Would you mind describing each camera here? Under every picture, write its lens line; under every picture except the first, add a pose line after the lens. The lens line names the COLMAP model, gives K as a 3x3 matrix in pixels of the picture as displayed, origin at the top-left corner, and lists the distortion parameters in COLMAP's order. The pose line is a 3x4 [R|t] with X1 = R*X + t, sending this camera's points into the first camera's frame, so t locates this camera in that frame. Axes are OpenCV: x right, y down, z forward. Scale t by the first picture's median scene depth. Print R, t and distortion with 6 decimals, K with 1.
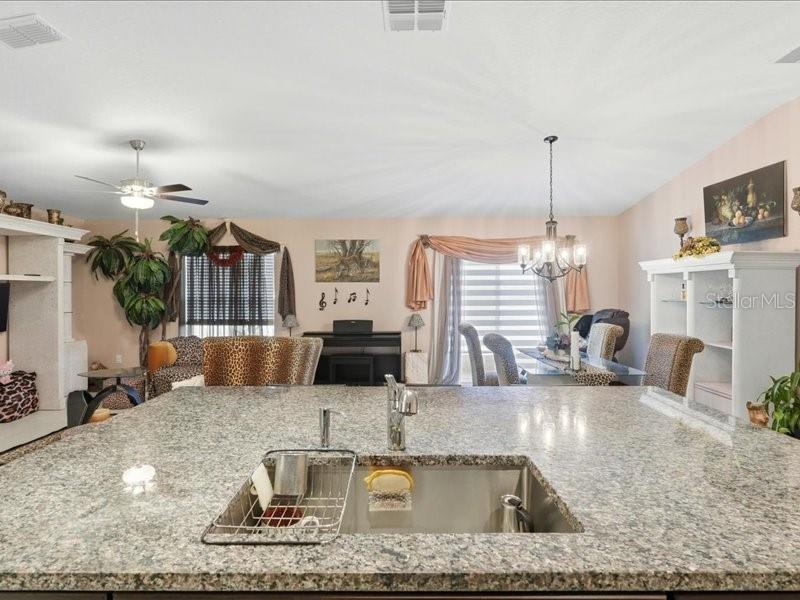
lens RADIAL K [[388.2, 0, 400.0], [0, 388.2, 300.0], [0, 0, 1]] dist [-0.002005, -0.000363]
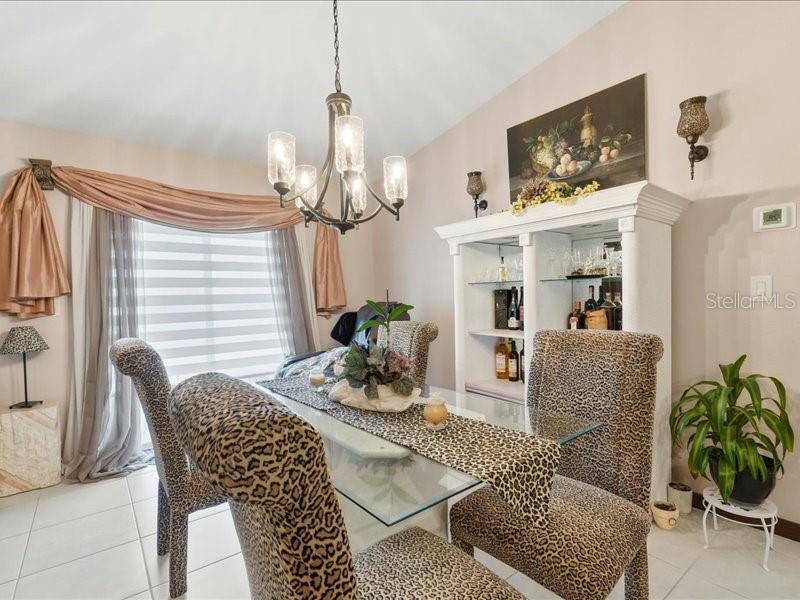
lens RADIAL K [[394.8, 0, 399.8], [0, 394.8, 312.4], [0, 0, 1]] dist [-0.000843, -0.000006]
pose [[0.761645, -0.039842, 0.646768, 0.138516], [0.028971, 0.999204, 0.027436, 0.033454], [-0.647346, -0.002159, 0.762193, 0.595797]]
